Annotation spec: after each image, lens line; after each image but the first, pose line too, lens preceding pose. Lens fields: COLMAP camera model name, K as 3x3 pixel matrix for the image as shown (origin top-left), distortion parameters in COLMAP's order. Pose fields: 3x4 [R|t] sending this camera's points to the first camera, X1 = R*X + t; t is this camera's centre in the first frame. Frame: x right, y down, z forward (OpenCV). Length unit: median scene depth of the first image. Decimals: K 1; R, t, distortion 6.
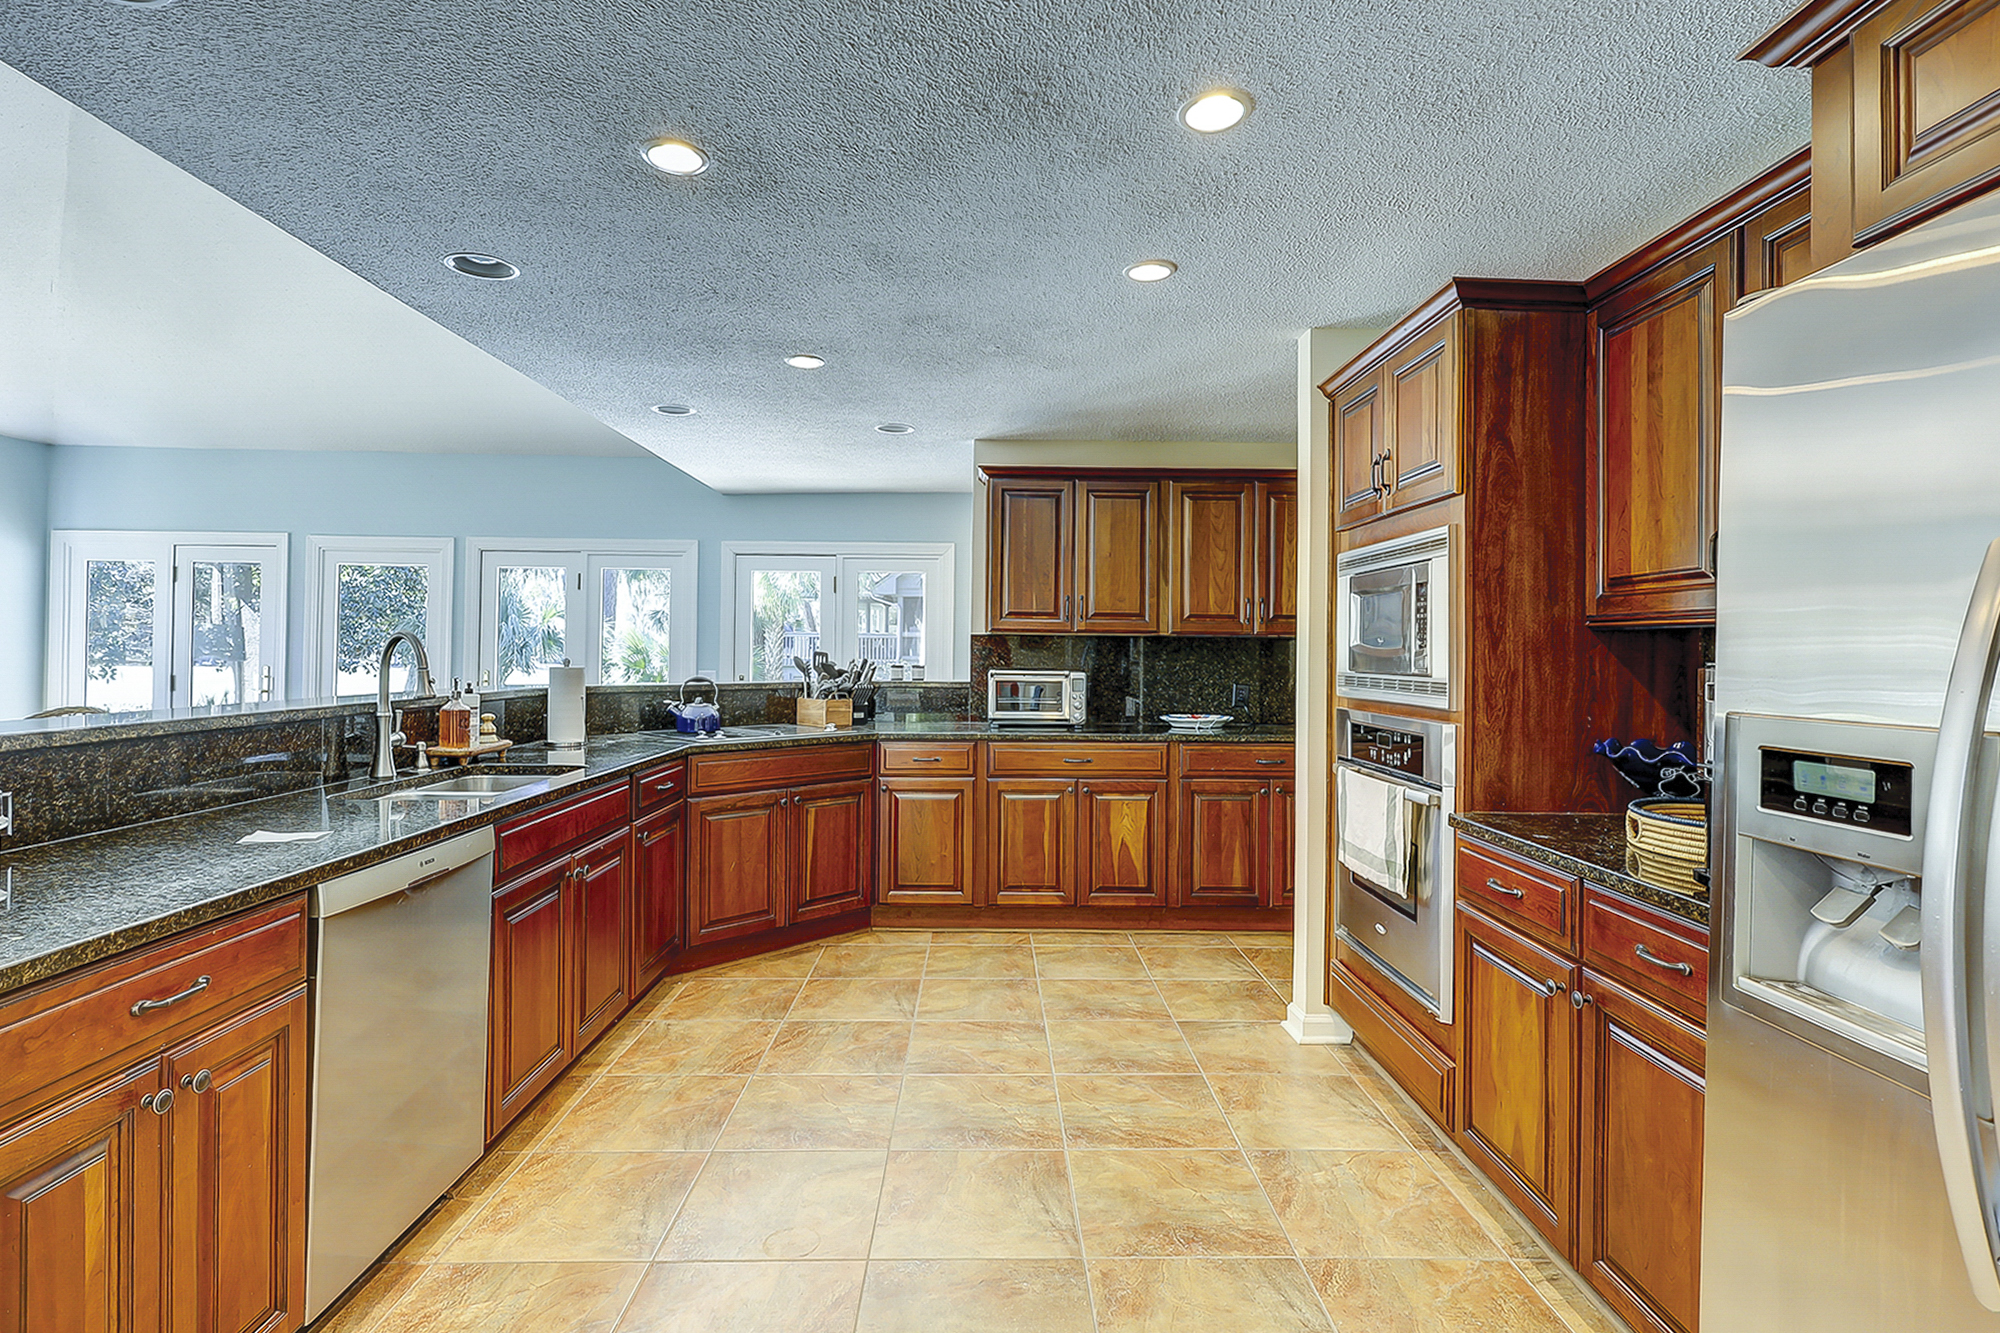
lens RADIAL K [[975.1, 0, 996.1], [0, 975.1, 655.7], [0, 0, 1]] dist [-0.002539, -0.000390]
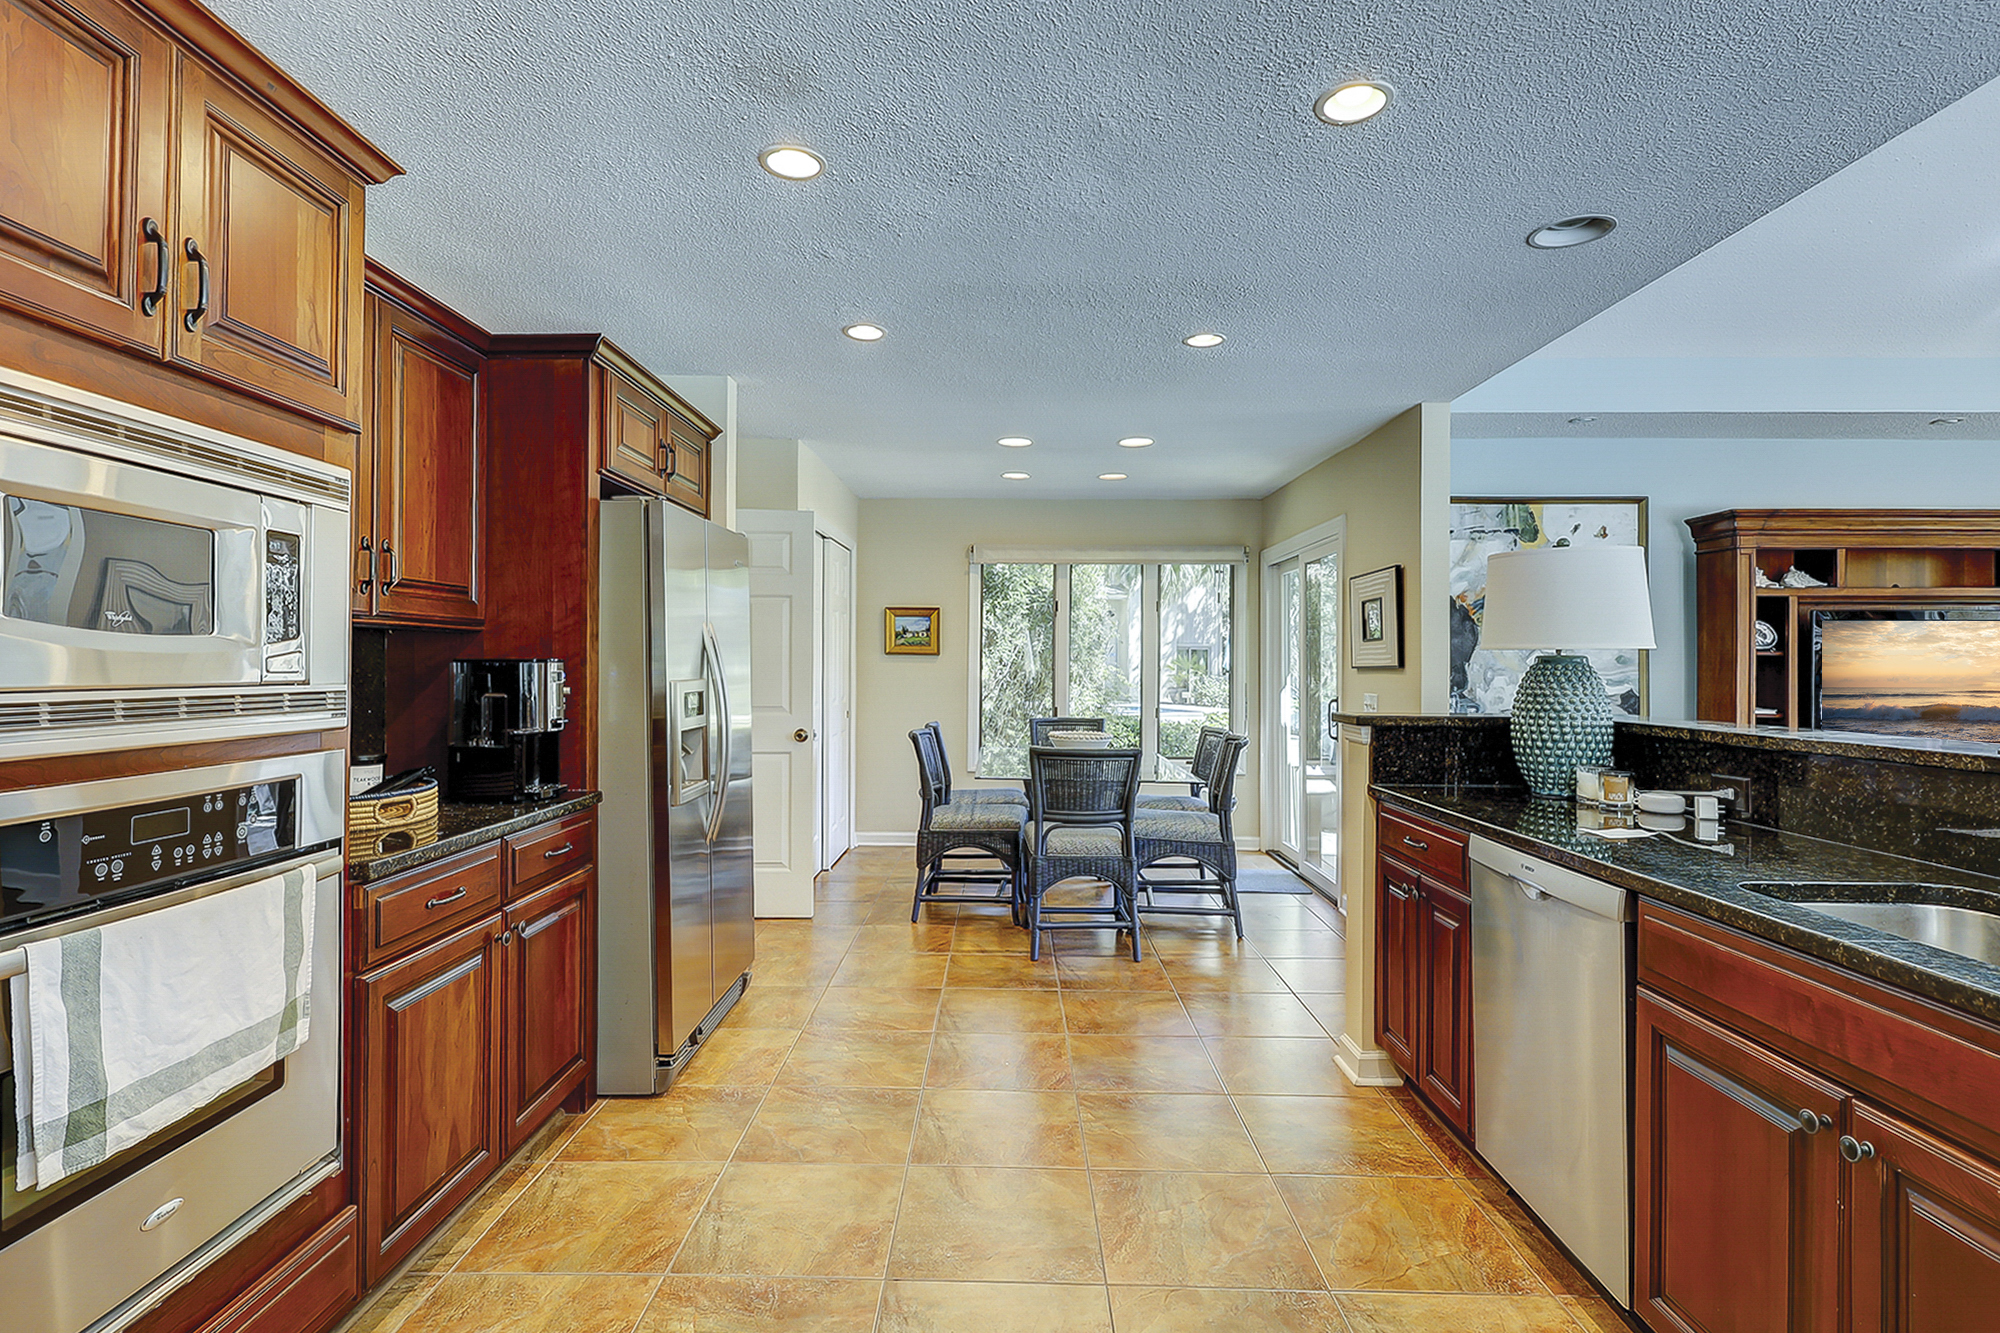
lens RADIAL K [[975.1, 0, 996.1], [0, 975.1, 655.7], [0, 0, 1]] dist [-0.002539, -0.000390]
pose [[-0.999370, -0.015180, 0.032072, -0.044265], [-0.015415, 0.999856, -0.007106, 0.000869], [-0.031959, -0.007596, -0.999460, 2.019031]]
